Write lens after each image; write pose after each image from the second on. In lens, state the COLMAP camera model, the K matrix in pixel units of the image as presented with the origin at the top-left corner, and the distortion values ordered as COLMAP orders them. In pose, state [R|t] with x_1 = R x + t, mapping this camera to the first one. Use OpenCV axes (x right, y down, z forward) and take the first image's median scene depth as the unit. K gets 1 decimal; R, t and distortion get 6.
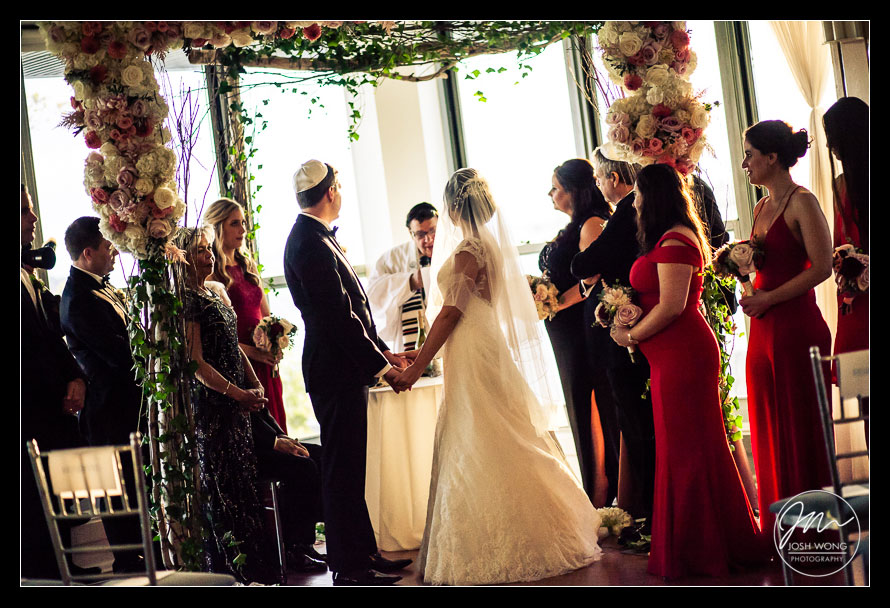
lens RADIAL K [[2058.7, 0, 445.0], [0, 2058.7, 304.0], [0, 0, 1]] dist [-0.119404, -0.285927]
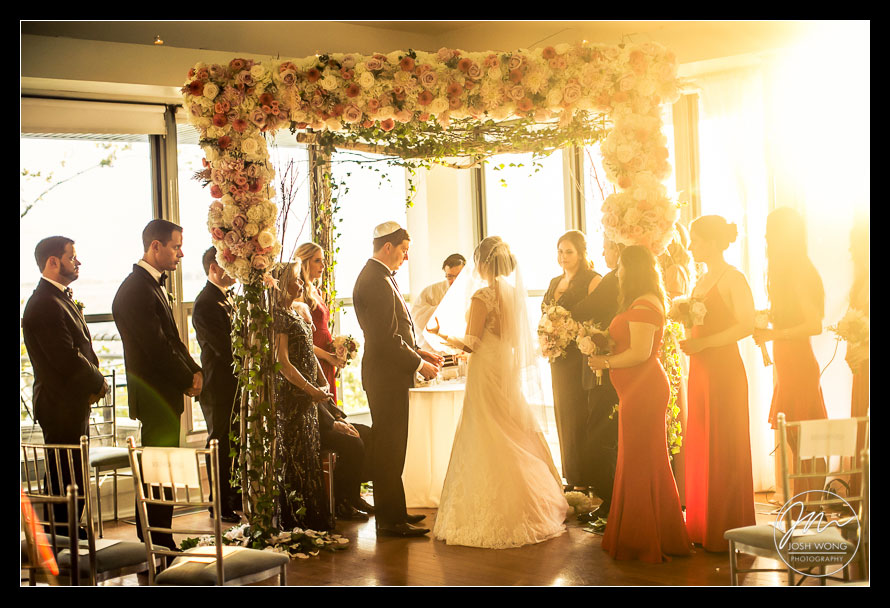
lens RADIAL K [[1242.0, 0, 445.0], [0, 1242.0, 304.0], [0, 0, 1]] dist [-0.193288, 0.480194]
pose [[0.996449, 0.084114, -0.003712, -0.014483], [-0.084118, 0.996456, -0.000776, -0.018804], [0.003634, 0.001086, 0.999993, 0.196195]]
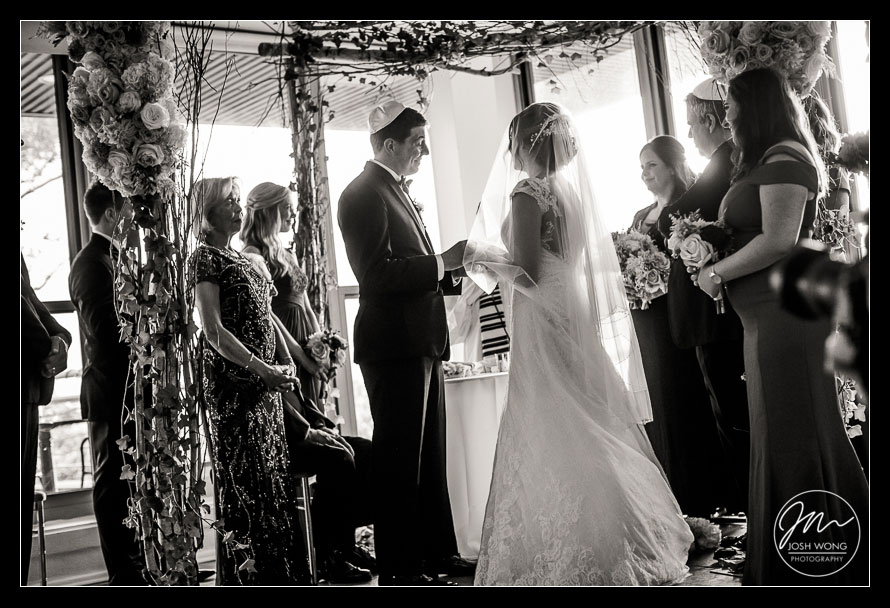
lens RADIAL K [[1242.0, 0, 445.0], [0, 1242.0, 304.0], [0, 0, 1]] dist [-0.193288, 0.480194]
pose [[0.996211, 0.014345, -0.085777, 0.021223], [-0.021343, 0.996466, -0.081237, 0.058713], [0.084309, 0.082760, 0.992997, 0.517158]]
